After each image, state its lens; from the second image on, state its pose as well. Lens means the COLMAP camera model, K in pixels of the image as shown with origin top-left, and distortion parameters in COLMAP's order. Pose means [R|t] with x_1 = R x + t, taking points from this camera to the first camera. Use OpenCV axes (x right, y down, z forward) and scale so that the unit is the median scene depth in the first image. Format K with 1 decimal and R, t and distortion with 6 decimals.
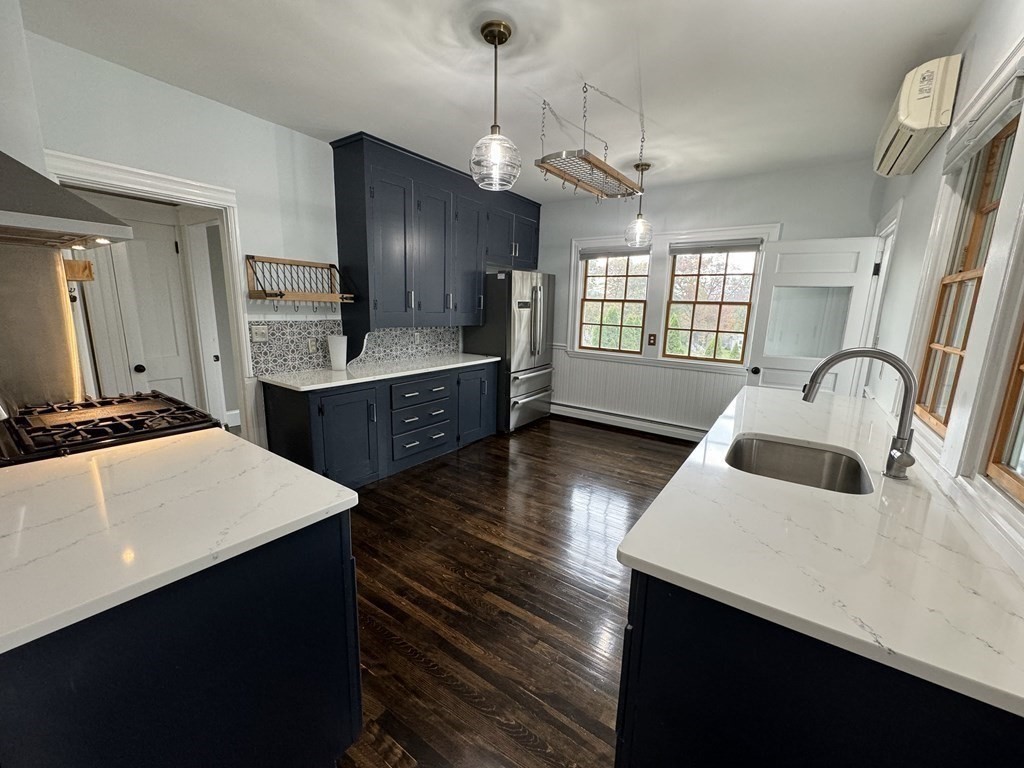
lens RADIAL K [[406.6, 0, 512.3], [0, 406.6, 382.9], [0, 0, 1]] dist [-0.003211, 0.000347]
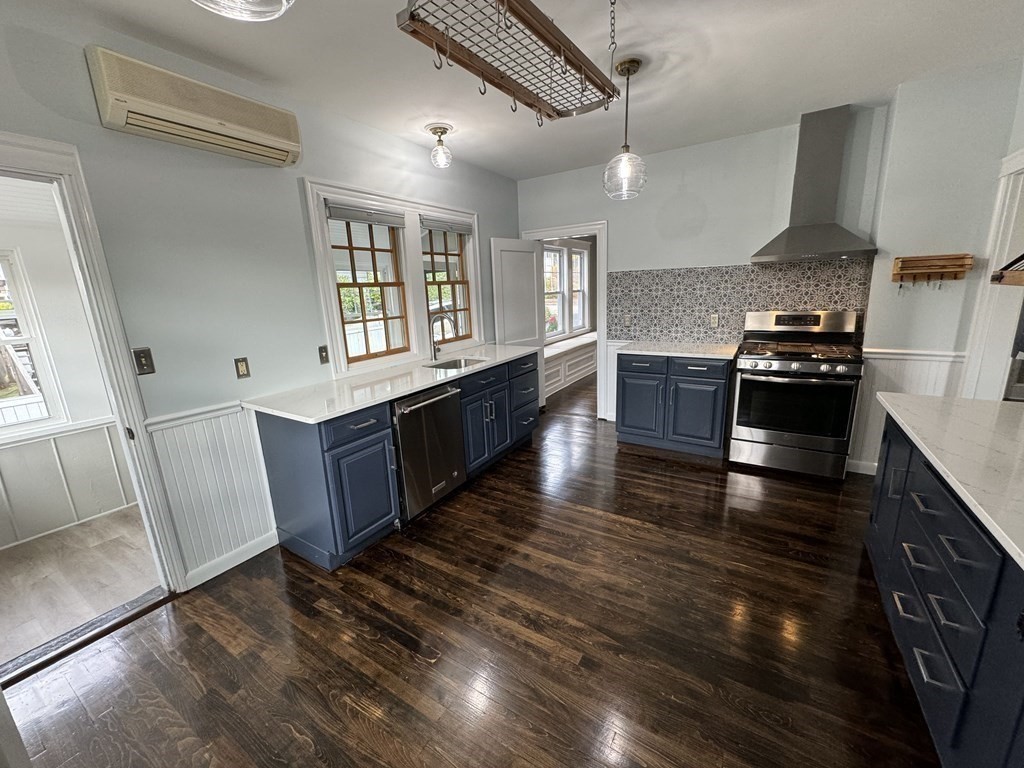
lens RADIAL K [[406.6, 0, 513.7], [0, 406.6, 380.5], [0, 0, 1]] dist [-0.003211, 0.000347]
pose [[-0.998046, 0.022400, -0.058338, 0.342423], [-0.003078, 0.914798, 0.403901, -0.435371], [0.062415, 0.403291, -0.912941, 2.144713]]
